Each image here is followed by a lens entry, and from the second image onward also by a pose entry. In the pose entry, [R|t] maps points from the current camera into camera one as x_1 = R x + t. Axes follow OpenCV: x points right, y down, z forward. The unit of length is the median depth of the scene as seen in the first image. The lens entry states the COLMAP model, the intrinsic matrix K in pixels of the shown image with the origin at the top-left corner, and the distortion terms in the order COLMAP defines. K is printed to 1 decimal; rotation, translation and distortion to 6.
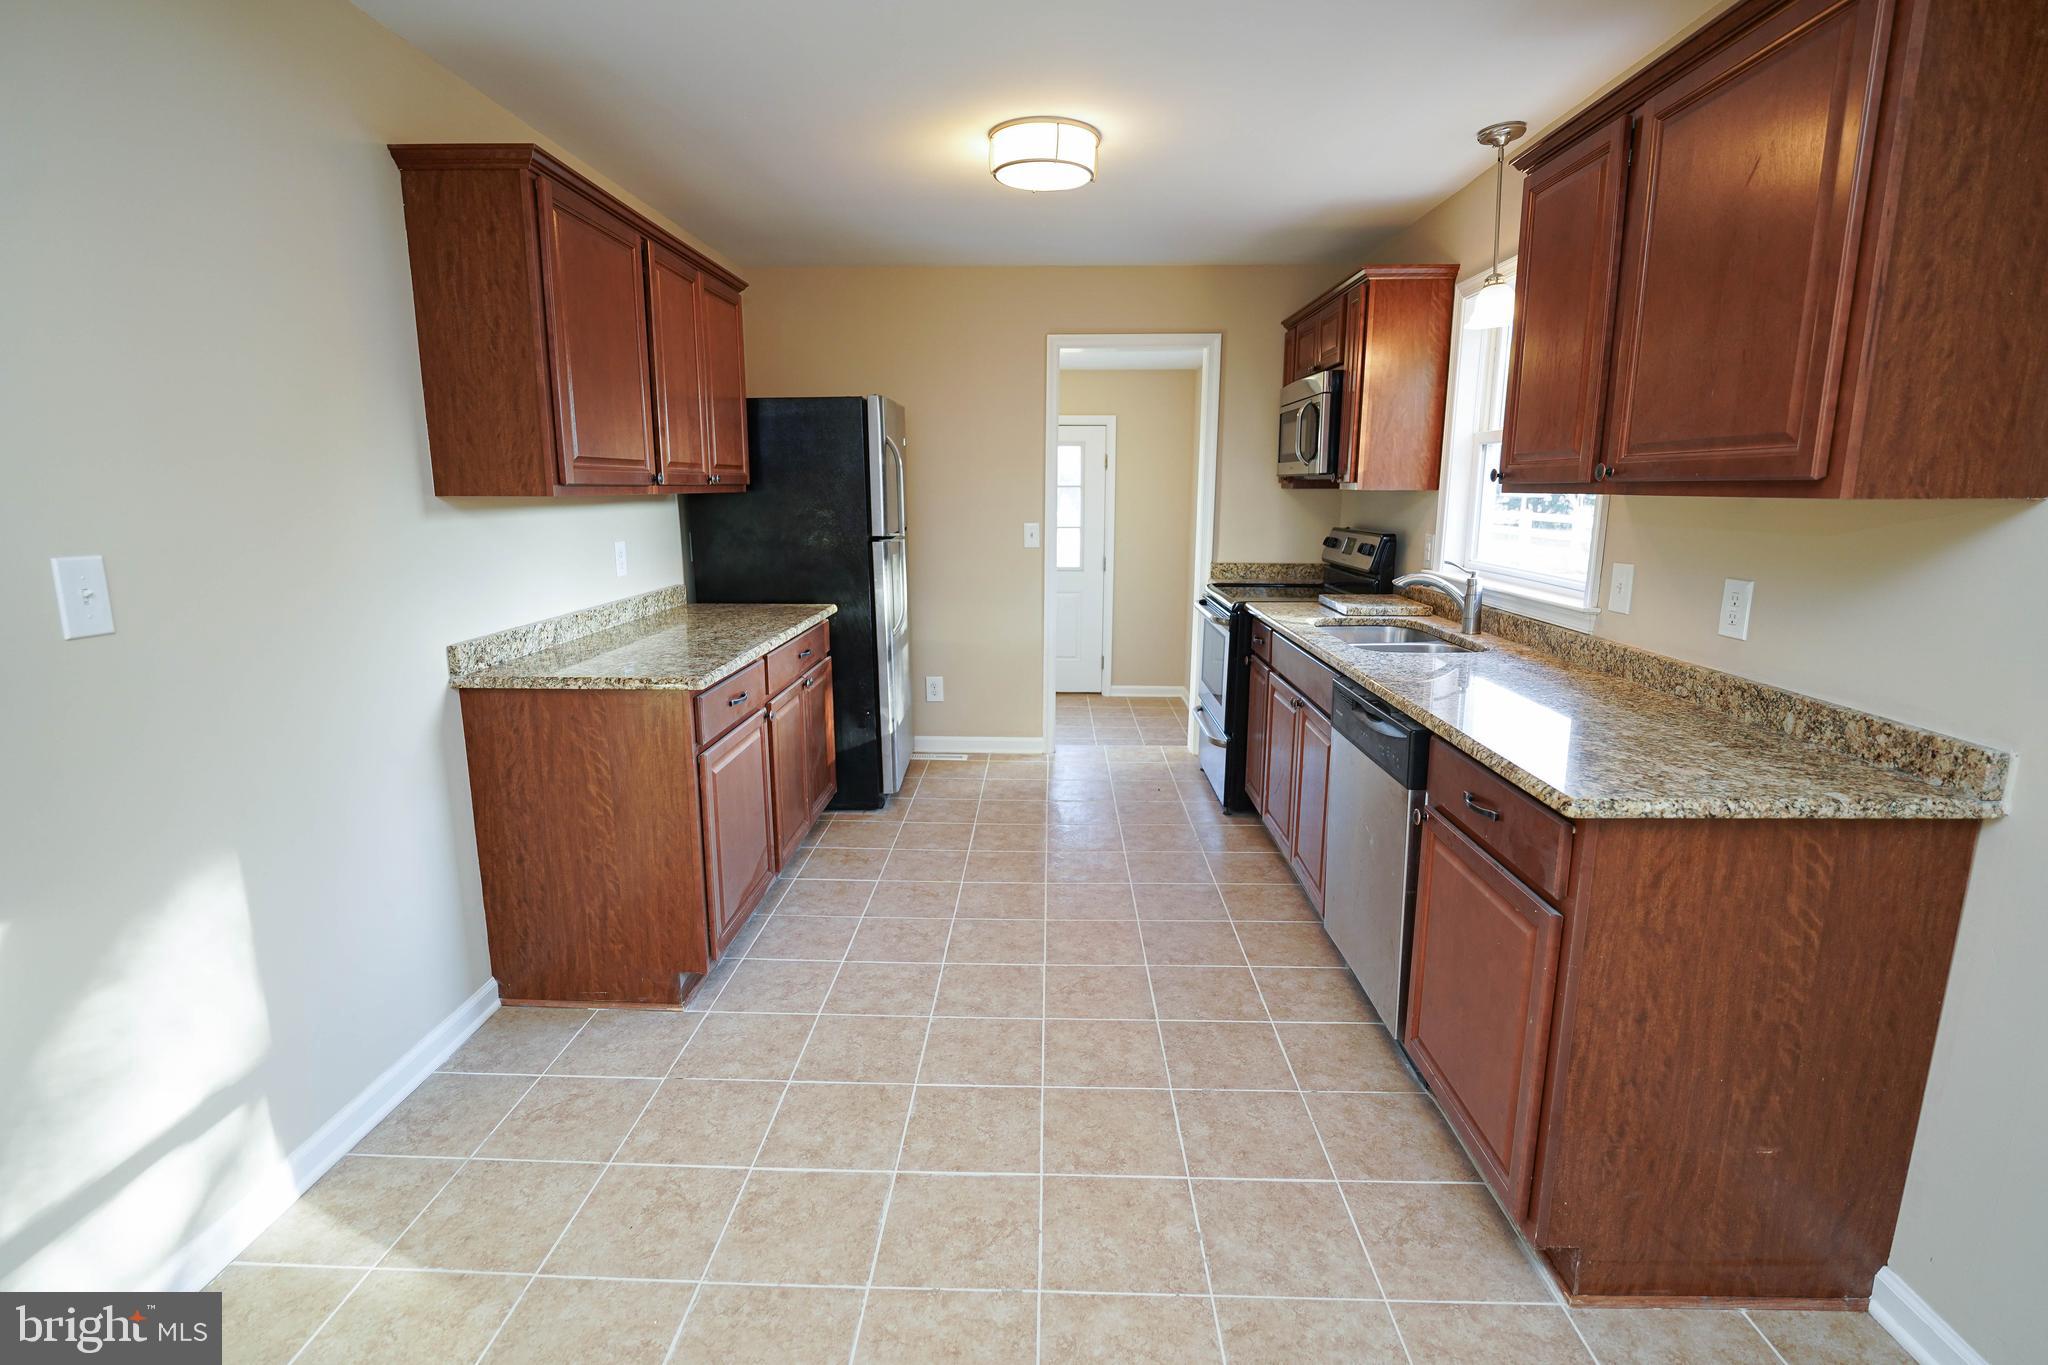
lens RADIAL K [[943.8, 0, 1027.6], [0, 943.8, 675.2], [0, 0, 1]] dist [-0.014987, 0.001191]
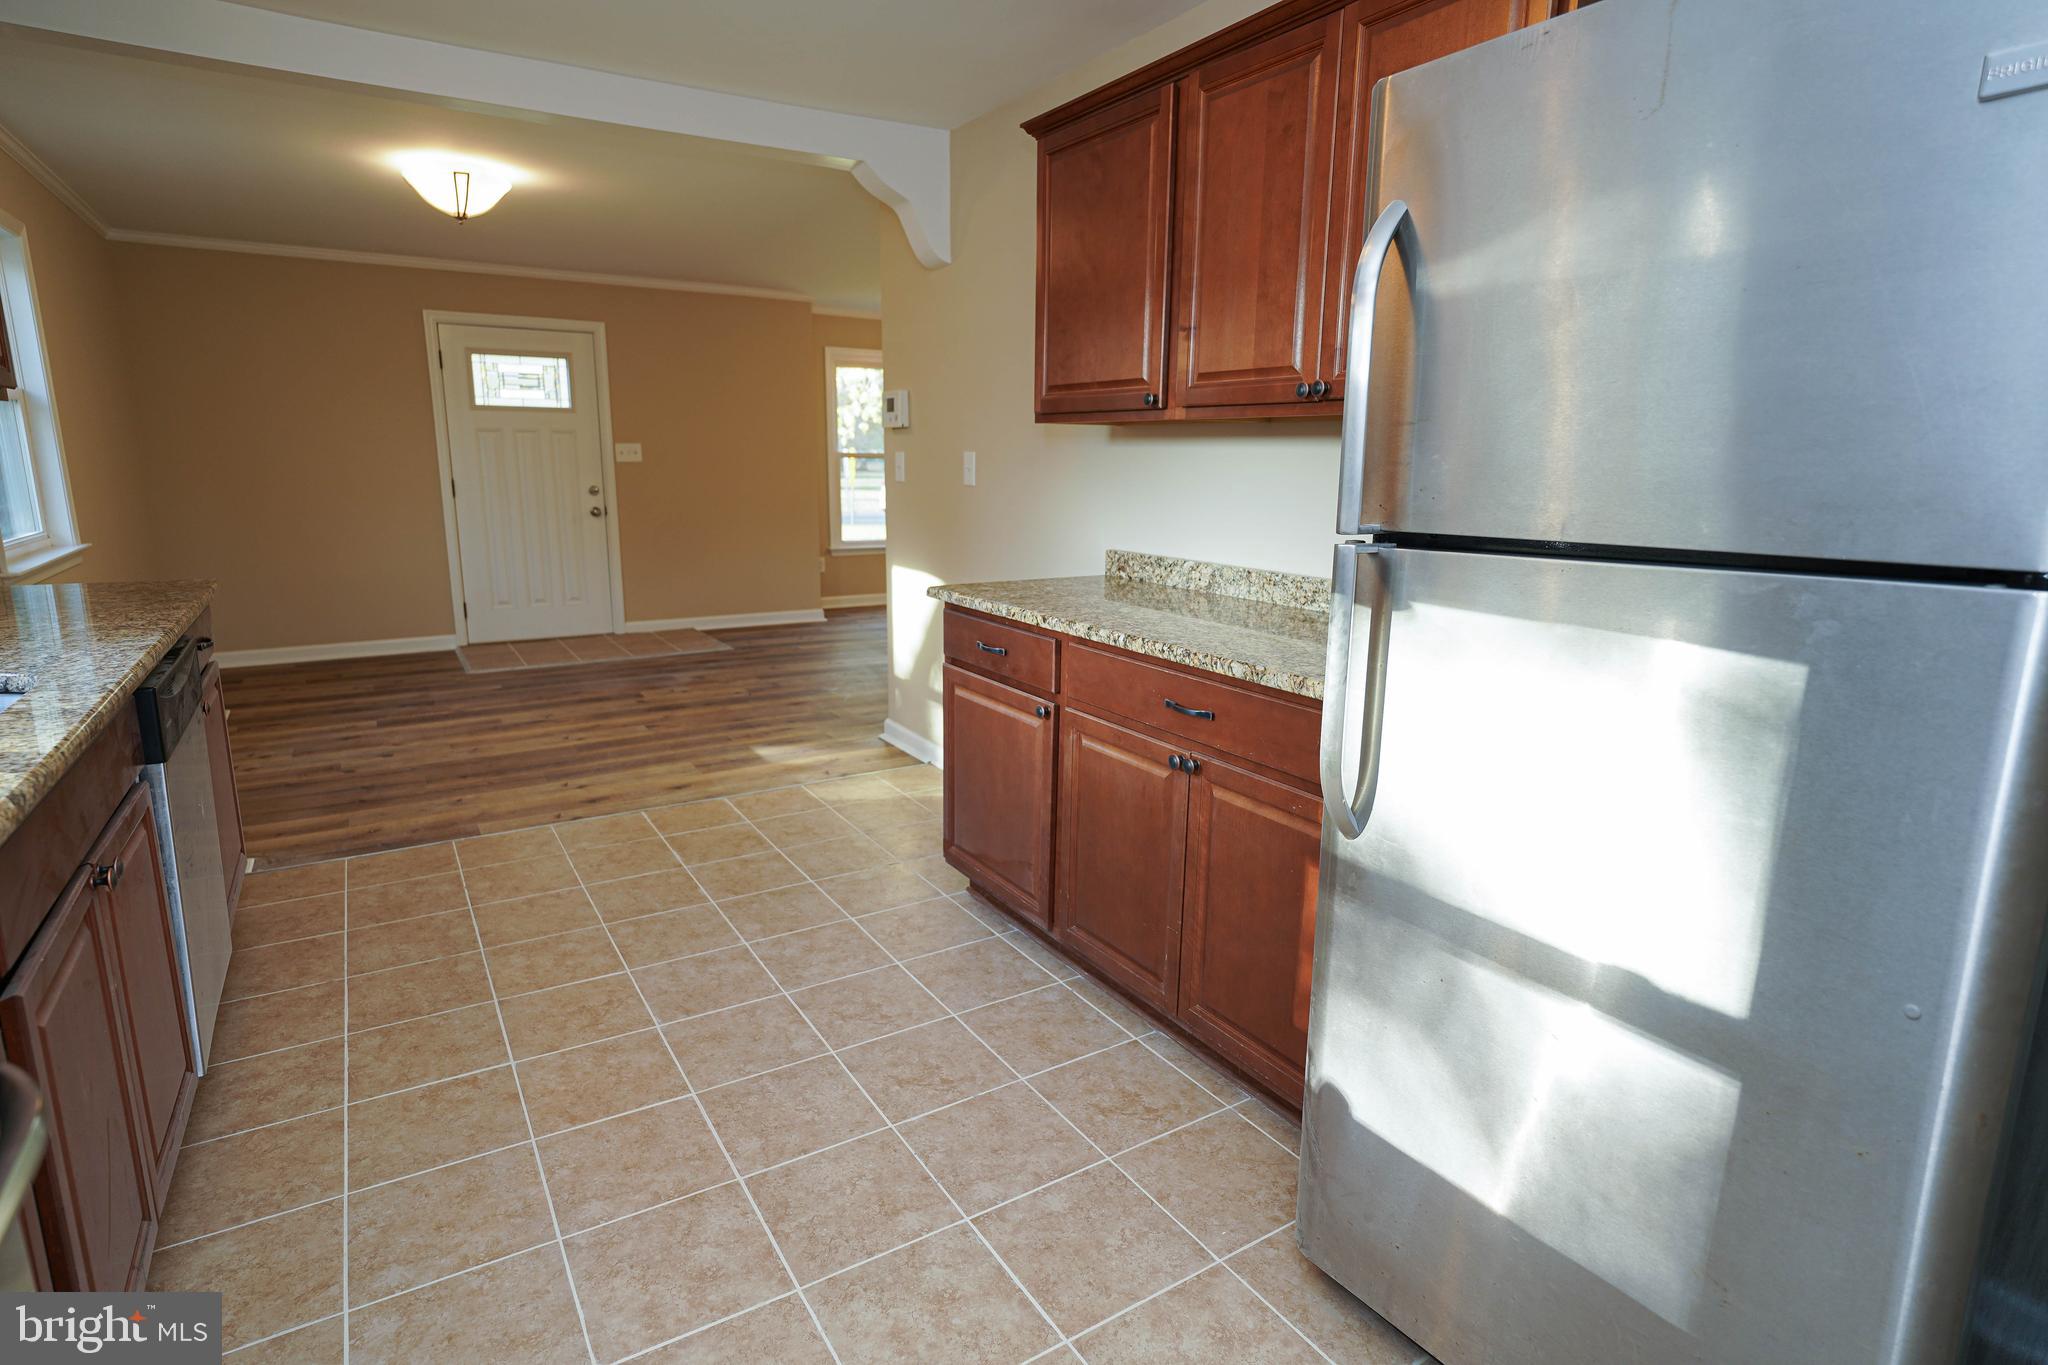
lens RADIAL K [[1088.4, 0, 1032.3], [0, 1088.4, 680.2], [0, 0, 1]] dist [0.003619, 0.000909]
pose [[-0.834211, 0.105268, -0.541305, 0.225767], [-0.117740, 0.924974, 0.361331, -0.328221], [0.538729, 0.365159, -0.759229, 1.826051]]
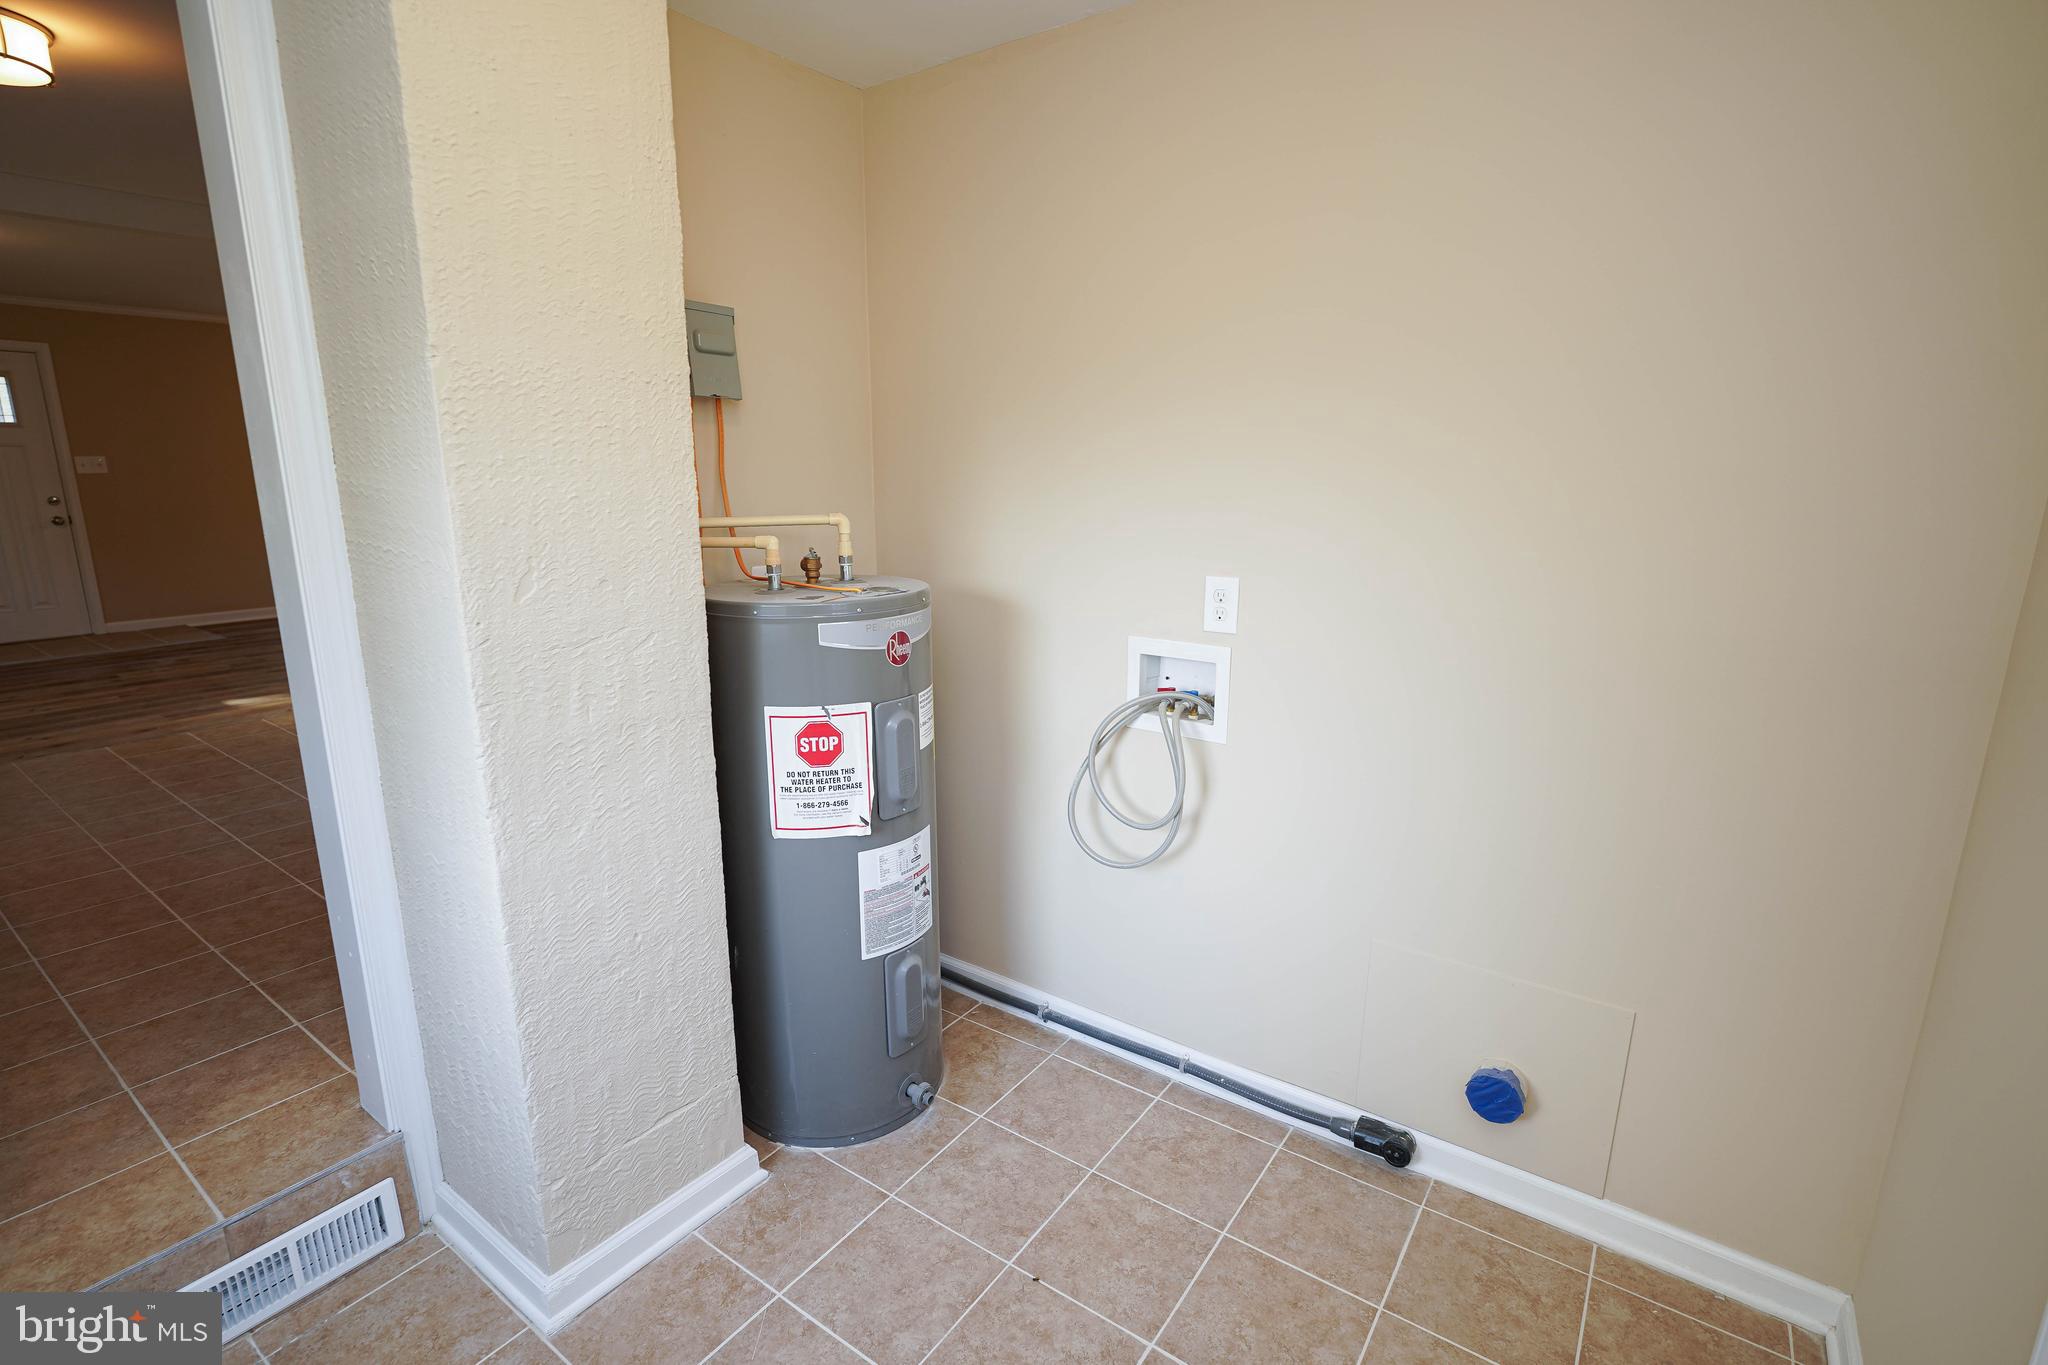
lens RADIAL K [[943.8, 0, 1026.3], [0, 943.8, 688.6], [0, 0, 1]] dist [-0.014987, 0.001191]
pose [[-0.552131, 0.183326, -0.813353, 0.298964], [-0.174234, 0.928618, 0.327583, -0.467872], [0.815349, 0.322582, -0.480778, 2.540982]]
